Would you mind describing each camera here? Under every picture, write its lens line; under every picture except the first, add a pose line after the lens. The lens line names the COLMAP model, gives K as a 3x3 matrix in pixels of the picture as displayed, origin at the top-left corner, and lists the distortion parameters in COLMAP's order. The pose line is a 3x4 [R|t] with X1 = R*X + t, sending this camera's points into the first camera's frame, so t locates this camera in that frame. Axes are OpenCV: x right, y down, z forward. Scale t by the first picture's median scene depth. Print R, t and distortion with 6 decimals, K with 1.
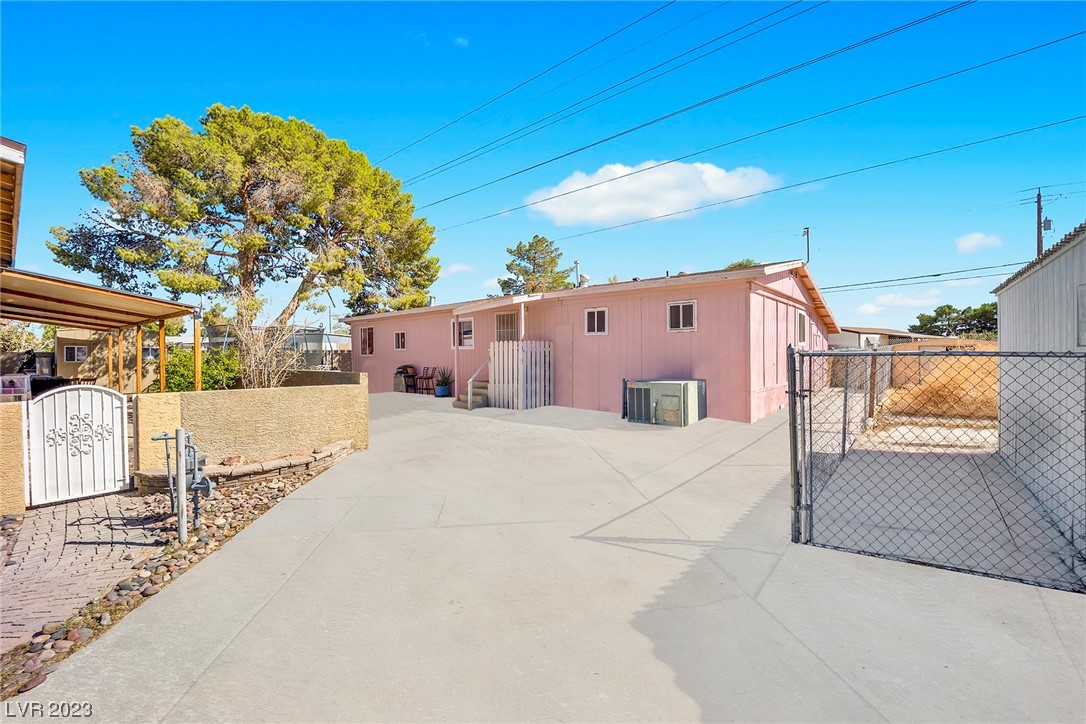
lens RADIAL K [[444.1, 0, 543.0], [0, 444.1, 362.0], [0, 0, 1]] dist [-0.020504, 0.000068]
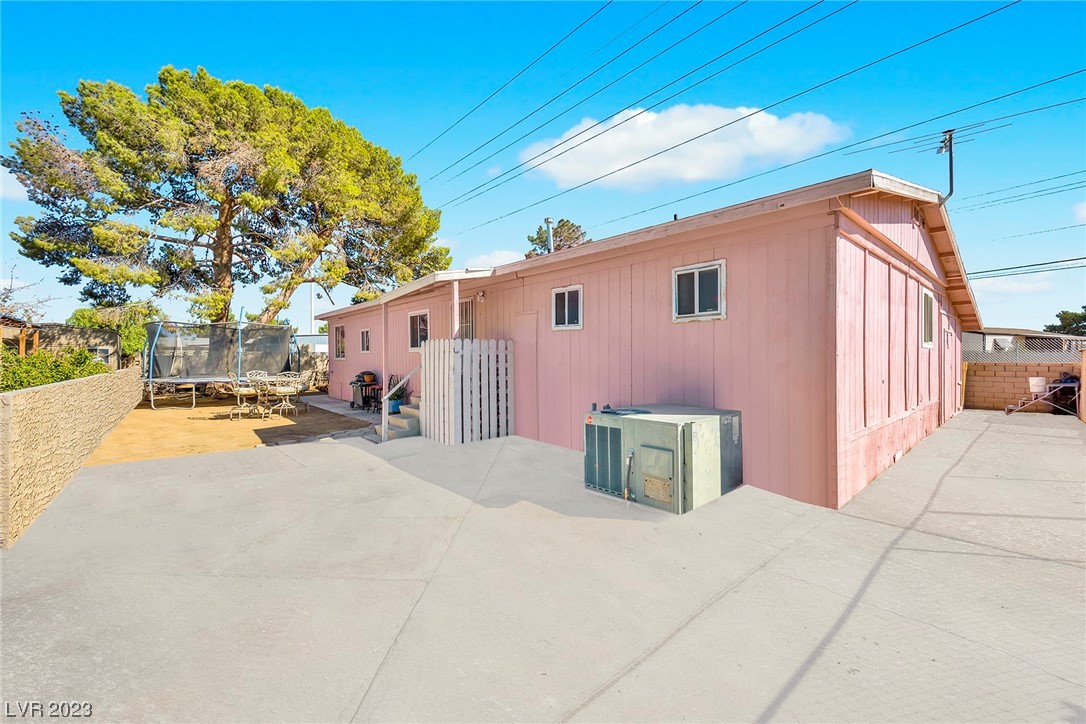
lens RADIAL K [[437.2, 0, 543.0], [0, 437.2, 362.0], [0, 0, 1]] dist [0.000981, -0.000203]
pose [[0.989474, 0.007923, -0.144492, 0.165318], [-0.008983, 0.999937, -0.006688, -0.009884], [0.144430, 0.007916, 0.989483, 0.359085]]
